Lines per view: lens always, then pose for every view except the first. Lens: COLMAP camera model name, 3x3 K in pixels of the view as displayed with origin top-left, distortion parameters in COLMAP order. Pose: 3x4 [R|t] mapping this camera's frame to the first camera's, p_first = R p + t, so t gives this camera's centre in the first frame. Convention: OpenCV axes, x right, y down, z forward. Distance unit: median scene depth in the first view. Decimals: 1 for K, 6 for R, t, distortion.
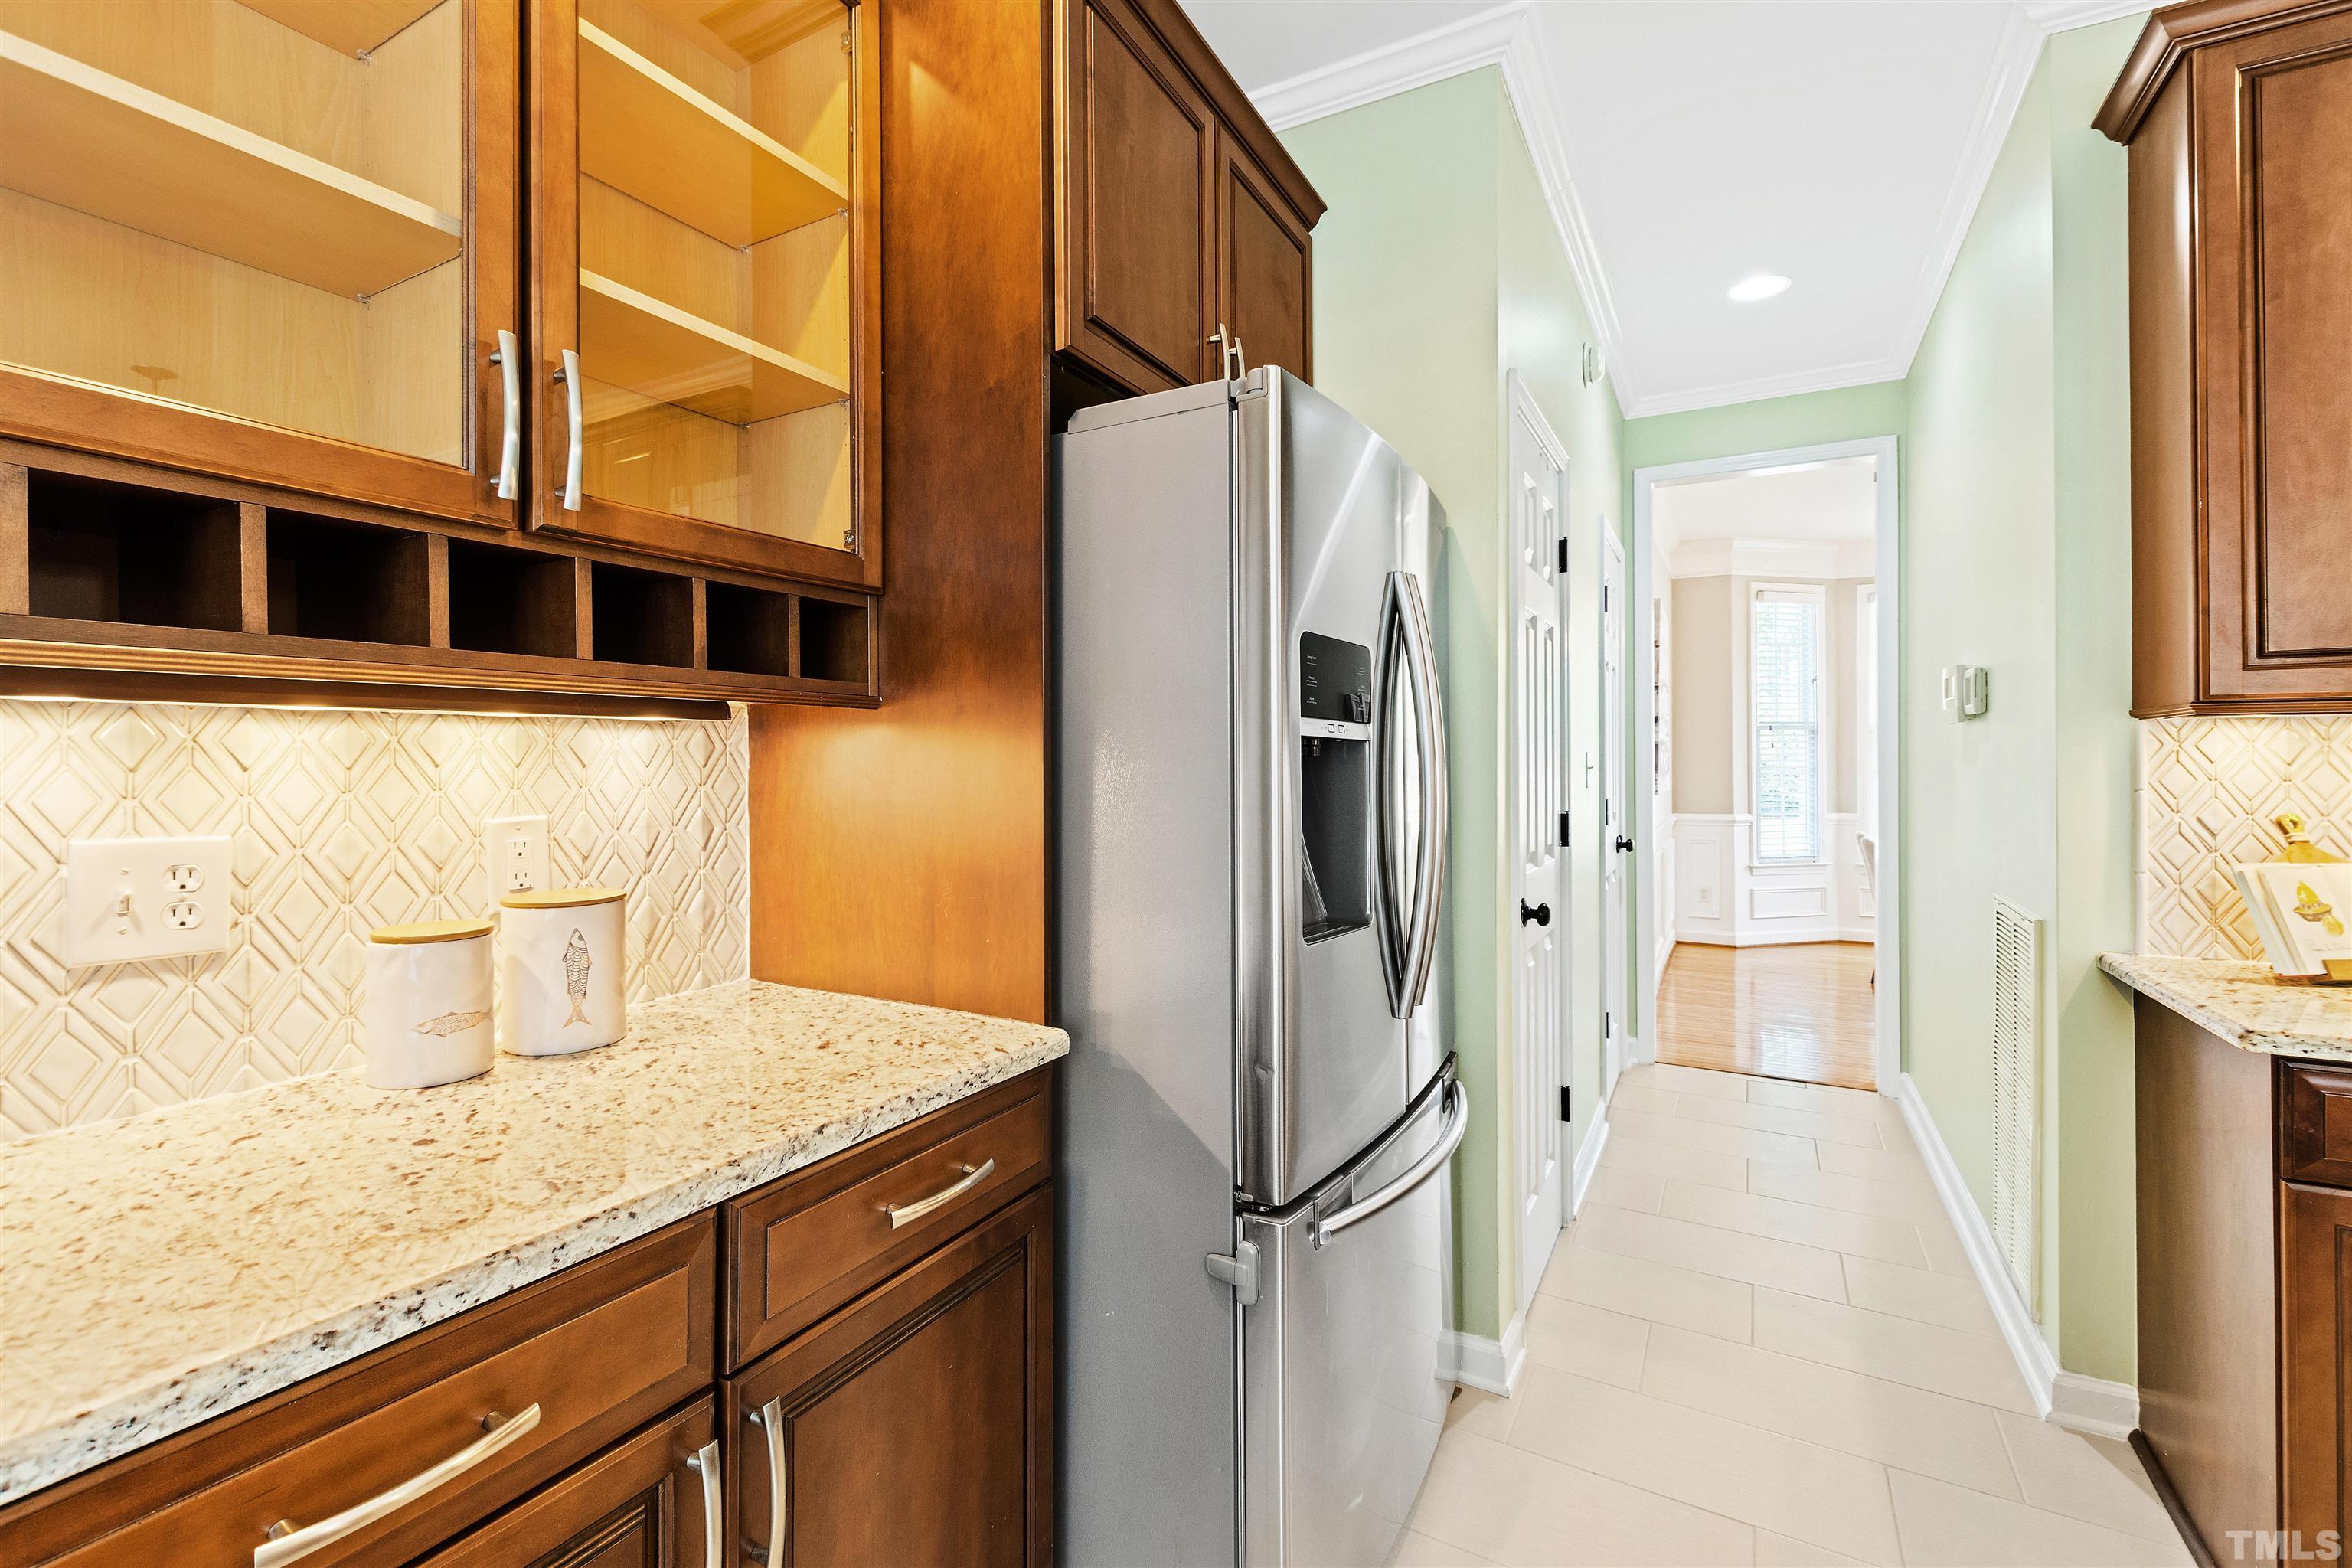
lens RADIAL K [[1041.6, 0, 1154.8], [0, 1041.6, 755.2], [0, 0, 1]] dist [0.004196, -0.001588]
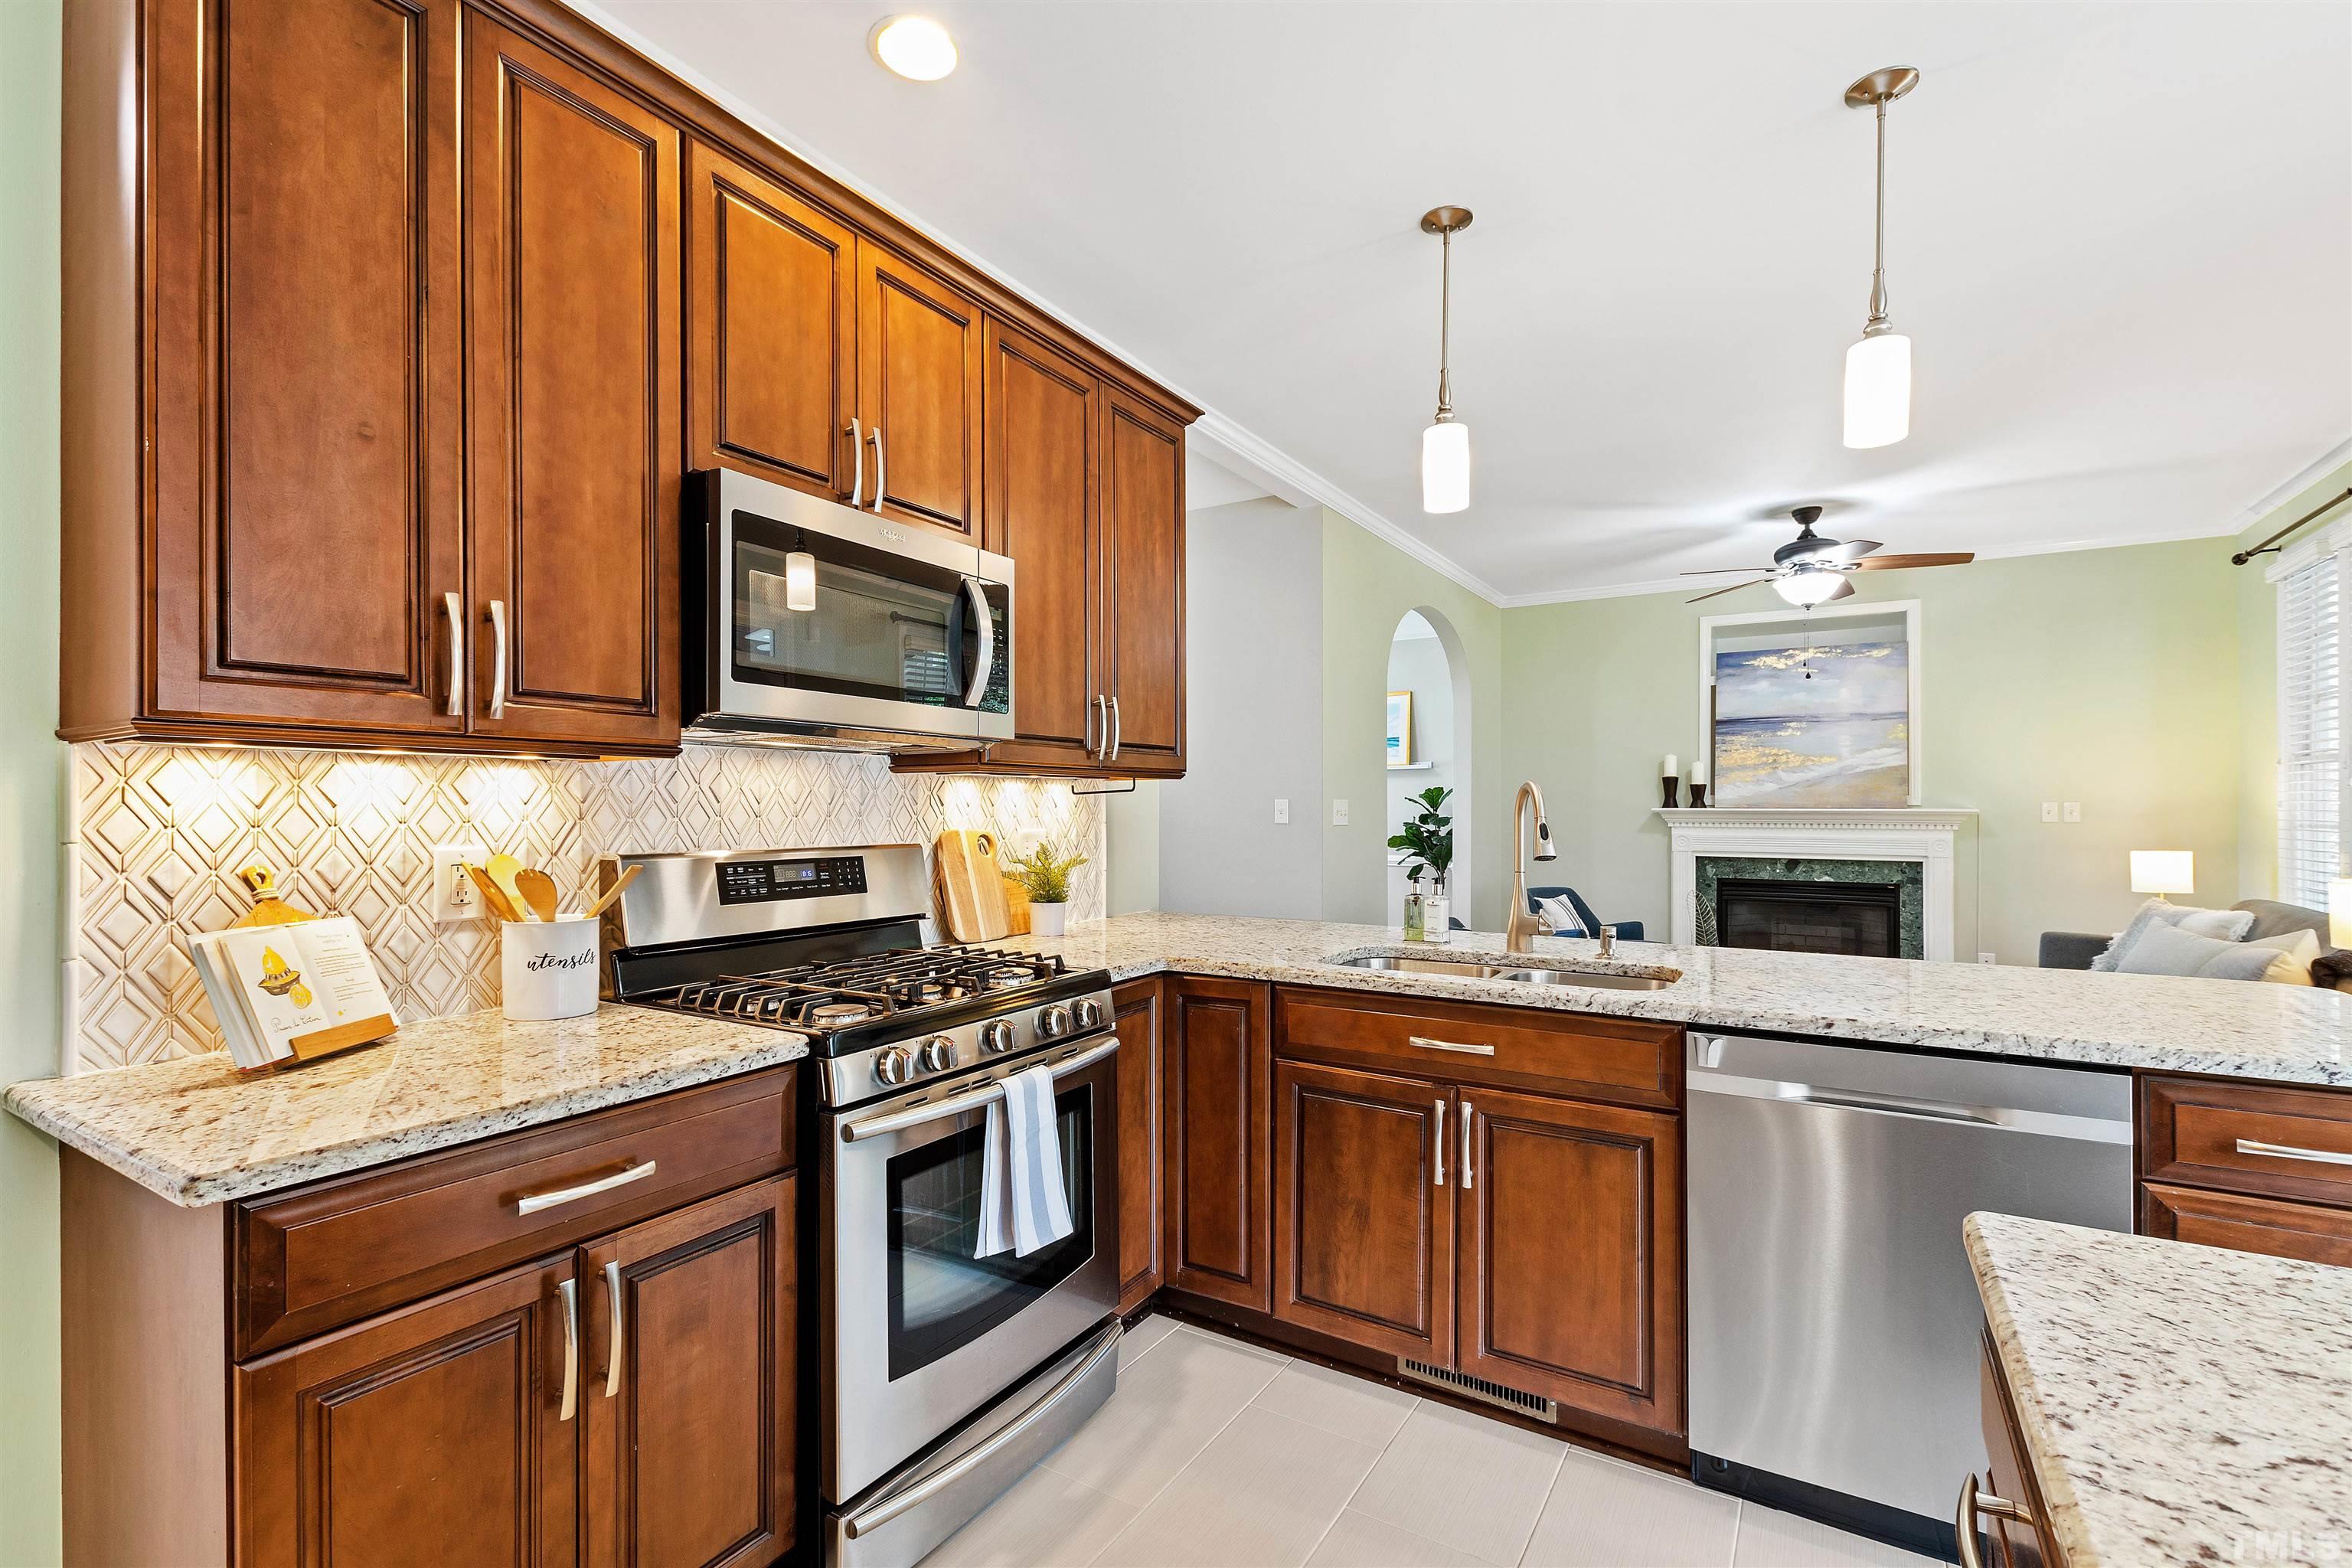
lens RADIAL K [[1041.6, 0, 1159.7], [0, 1041.6, 806.1], [0, 0, 1]] dist [0.004196, -0.001588]
pose [[0.043160, 0.004245, 0.999059, 0.329210], [-0.003663, 0.999985, -0.004091, 0.010338], [-0.999061, -0.003483, 0.043175, 0.283073]]
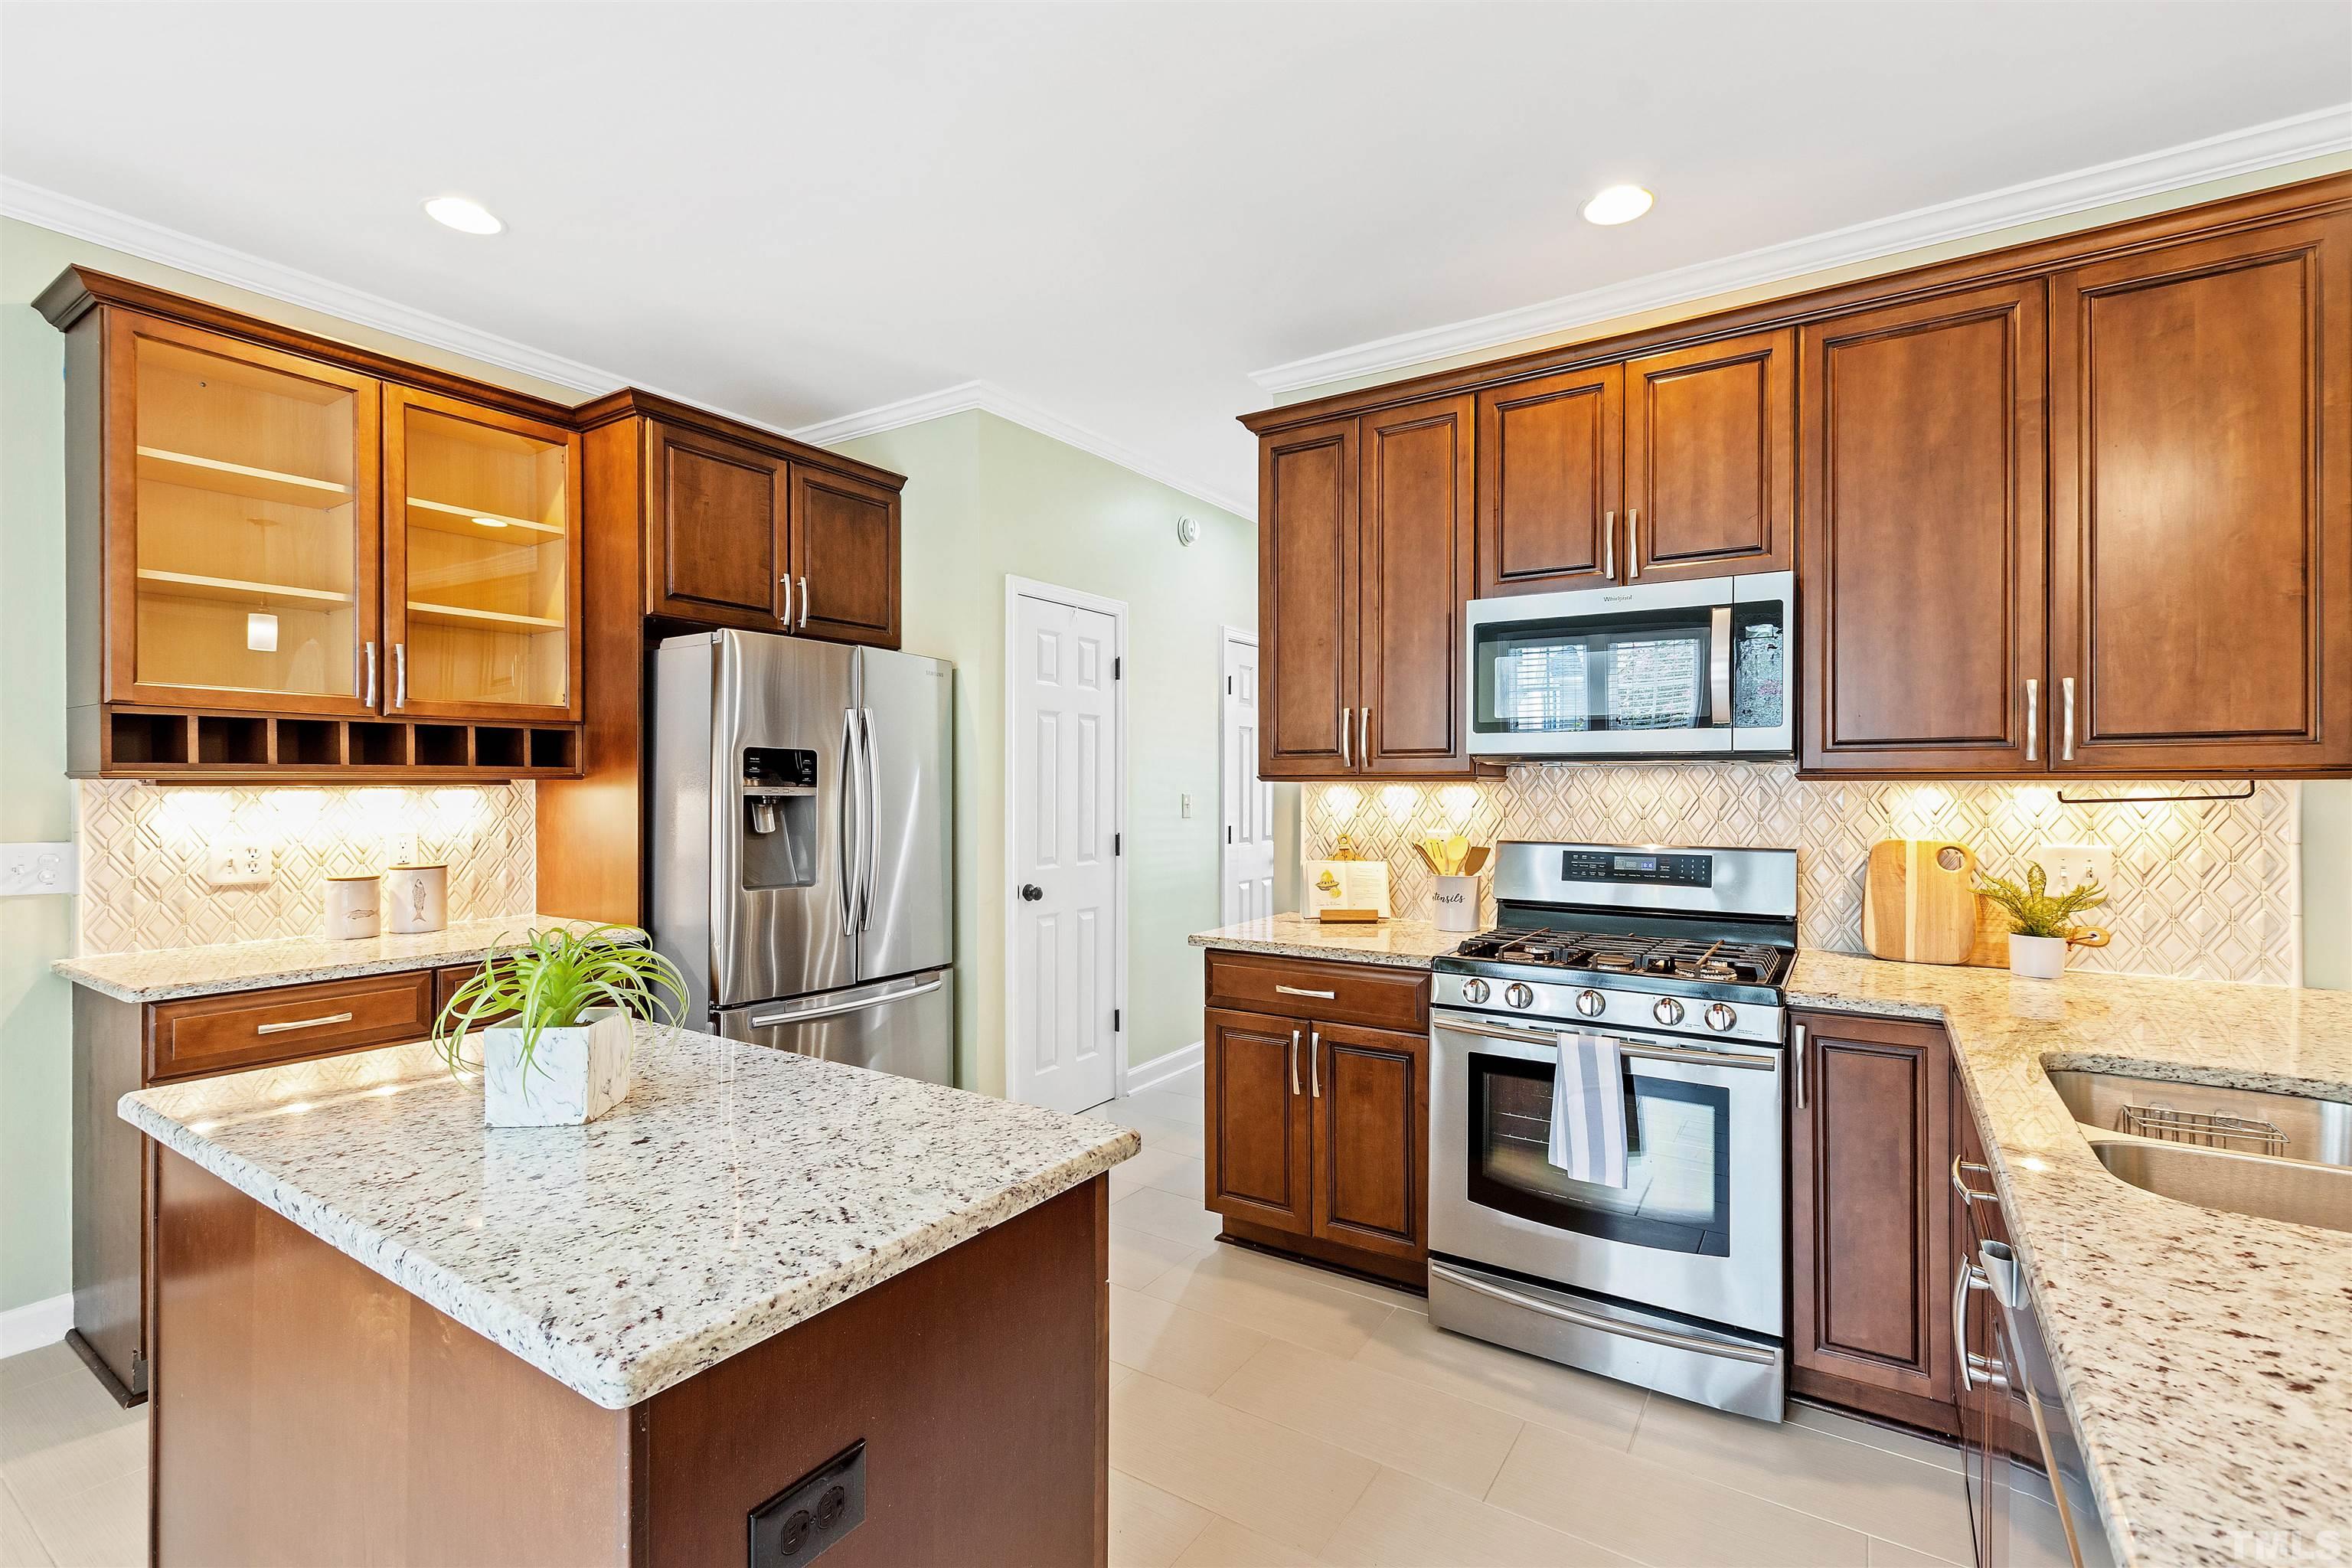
lens RADIAL K [[1041.6, 0, 1184.0], [0, 1041.6, 785.0], [0, 0, 1]] dist [0.004196, -0.001588]
pose [[0.998578, 0.002403, -0.053254, 1.022673], [-0.002113, 0.999983, 0.005506, -0.047089], [0.053266, -0.005386, 0.998566, -0.986277]]
